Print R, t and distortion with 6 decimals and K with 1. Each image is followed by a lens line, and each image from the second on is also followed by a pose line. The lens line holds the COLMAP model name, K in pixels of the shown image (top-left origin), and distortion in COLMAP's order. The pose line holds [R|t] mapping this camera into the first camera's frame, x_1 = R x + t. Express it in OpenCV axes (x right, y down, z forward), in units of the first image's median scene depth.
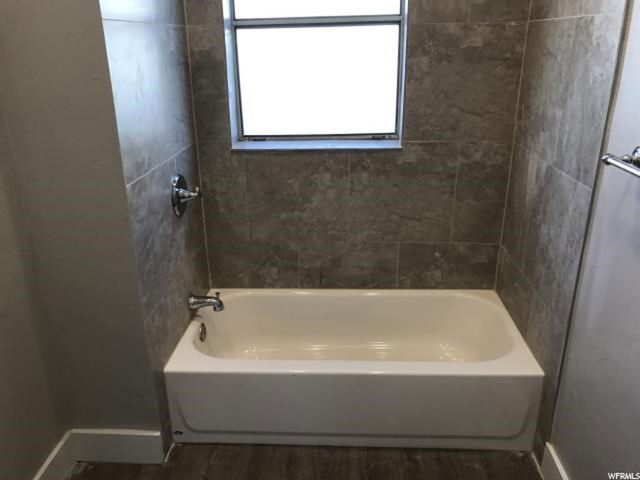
lens RADIAL K [[524.4, 0, 317.5], [0, 524.4, 235.8], [0, 0, 1]] dist [0.033618, -0.039846]
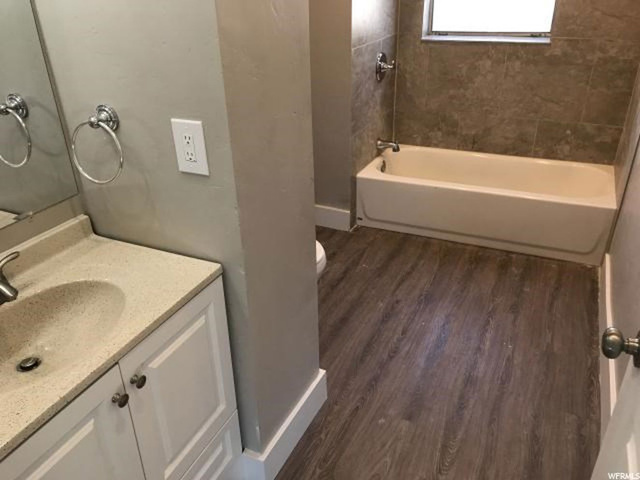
lens RADIAL K [[524.4, 0, 317.5], [0, 524.4, 235.8], [0, 0, 1]] dist [0.033618, -0.039846]
pose [[0.926545, 0.166092, -0.337532, 0.143182], [-0.121935, 0.981410, 0.148211, 0.176821], [0.355874, -0.096167, 0.929573, -0.467250]]
